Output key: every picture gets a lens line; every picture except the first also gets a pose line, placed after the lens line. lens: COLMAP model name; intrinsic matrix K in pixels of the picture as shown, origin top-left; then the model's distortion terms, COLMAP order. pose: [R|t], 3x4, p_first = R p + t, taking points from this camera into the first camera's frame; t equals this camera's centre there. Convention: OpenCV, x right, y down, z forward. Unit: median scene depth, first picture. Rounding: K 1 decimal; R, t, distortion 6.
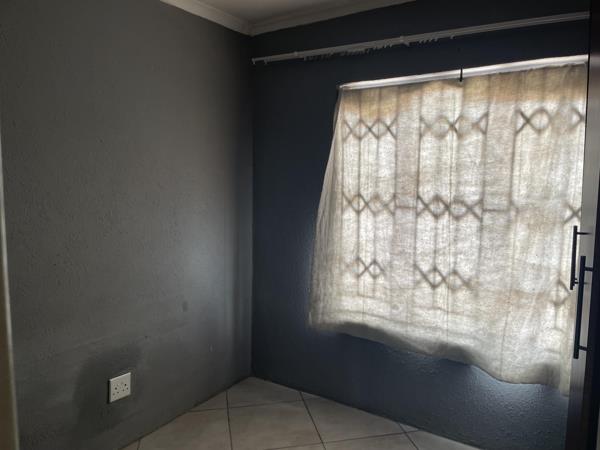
lens RADIAL K [[447.9, 0, 302.3], [0, 447.9, 217.7], [0, 0, 1]] dist [0.101666, -0.121774]
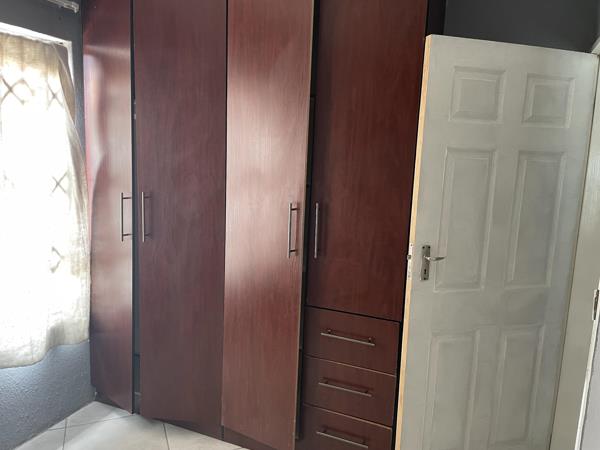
lens RADIAL K [[447.9, 0, 302.3], [0, 447.9, 217.7], [0, 0, 1]] dist [0.101666, -0.121774]
pose [[-0.184693, -0.148837, 0.971461, -0.578971], [0.056349, 0.985236, 0.161661, -0.071574], [-0.981180, 0.084599, -0.173579, 0.609827]]
